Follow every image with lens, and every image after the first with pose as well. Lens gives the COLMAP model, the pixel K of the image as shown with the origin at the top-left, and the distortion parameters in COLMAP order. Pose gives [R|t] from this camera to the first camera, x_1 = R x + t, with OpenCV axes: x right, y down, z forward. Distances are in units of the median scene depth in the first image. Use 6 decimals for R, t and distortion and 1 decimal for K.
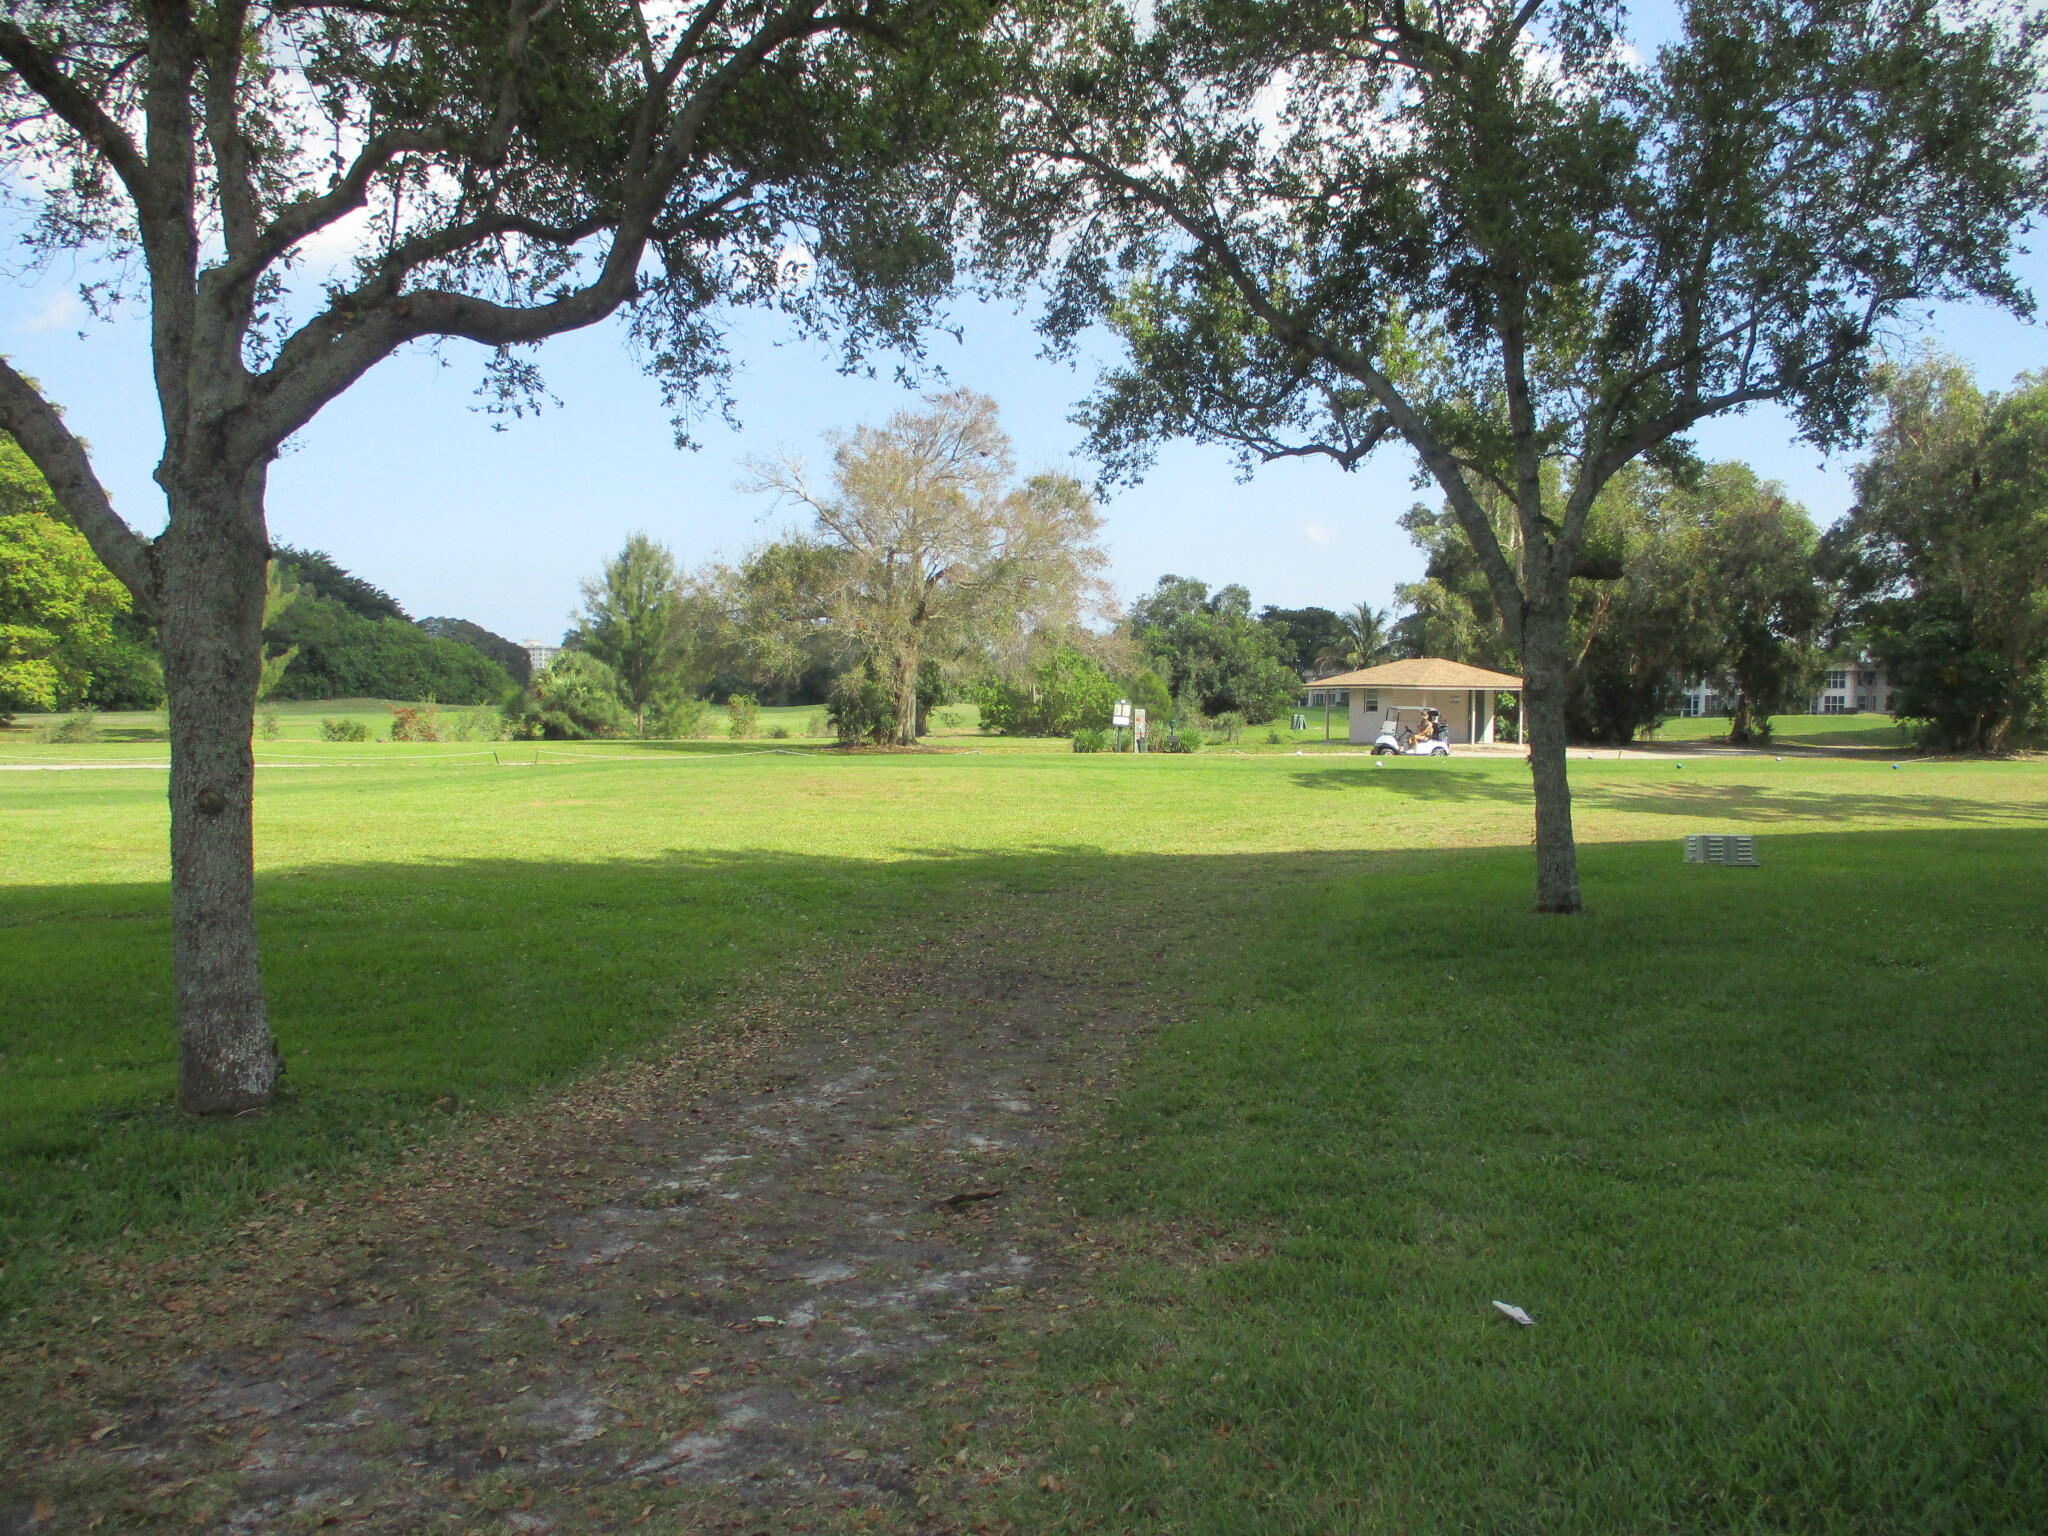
lens RADIAL K [[1690.8, 0, 1022.6], [0, 1690.8, 764.2], [0, 0, 1]] dist [-0.039151, 0.015106]
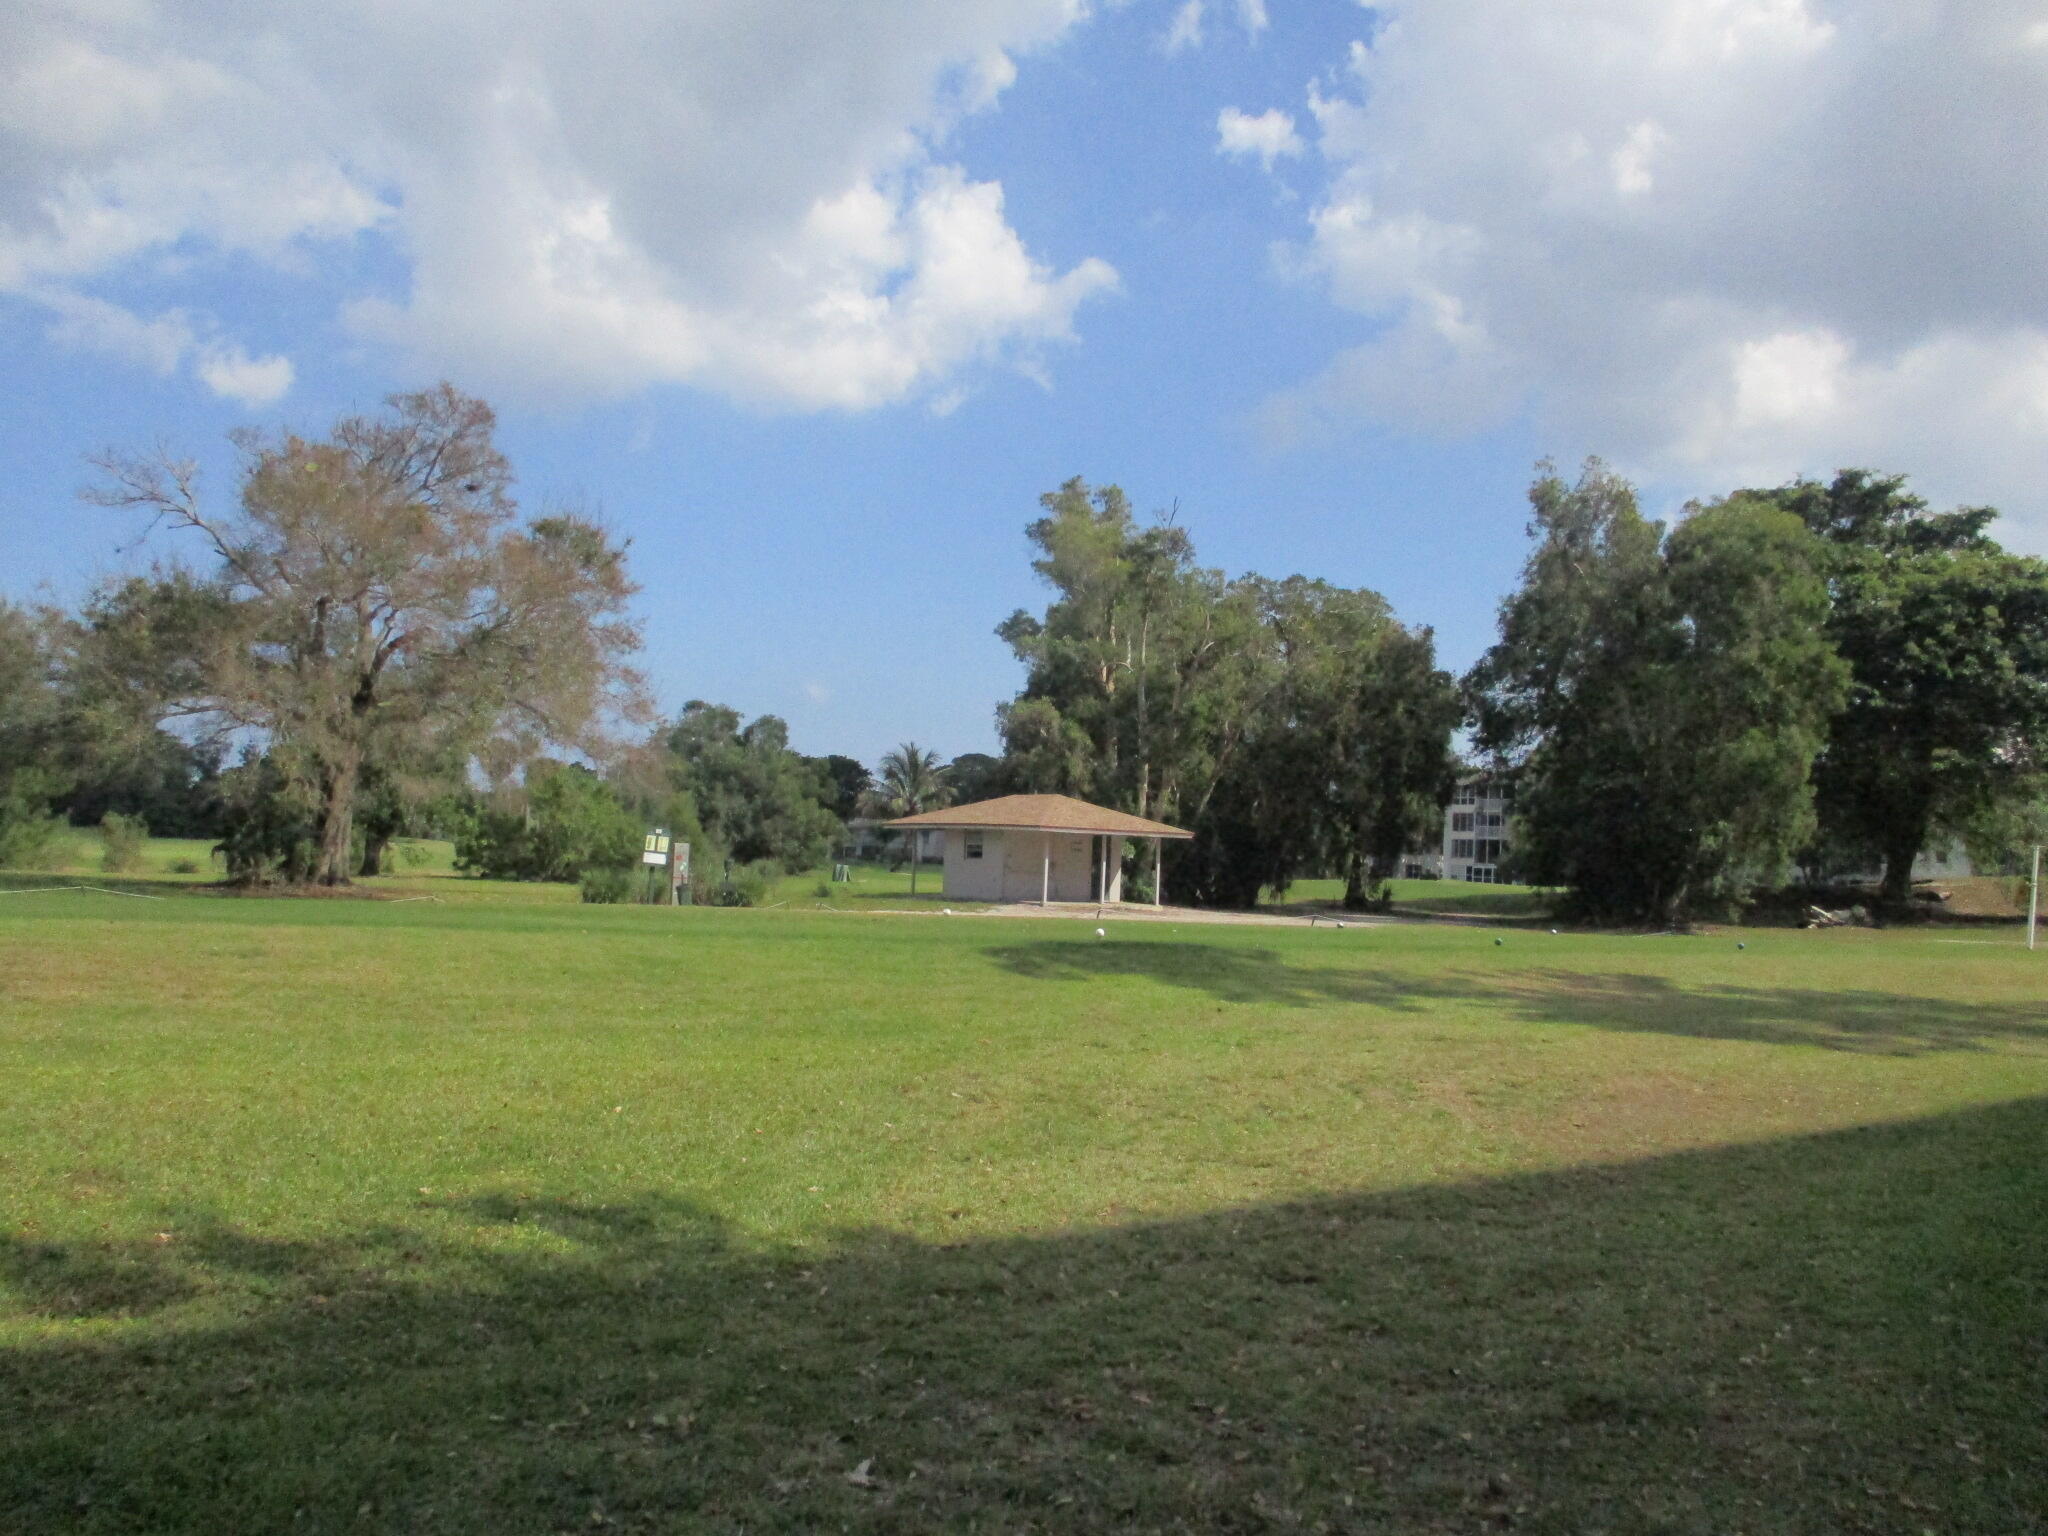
lens RADIAL K [[1690.8, 0, 1023.0], [0, 1690.8, 779.7], [0, 0, 1]] dist [-0.039151, 0.015106]
pose [[0.957327, 0.042996, 0.285790, 0.002462], [-0.019435, 0.996211, -0.084773, -0.001491], [-0.288352, 0.075601, 0.954535, 0.216093]]
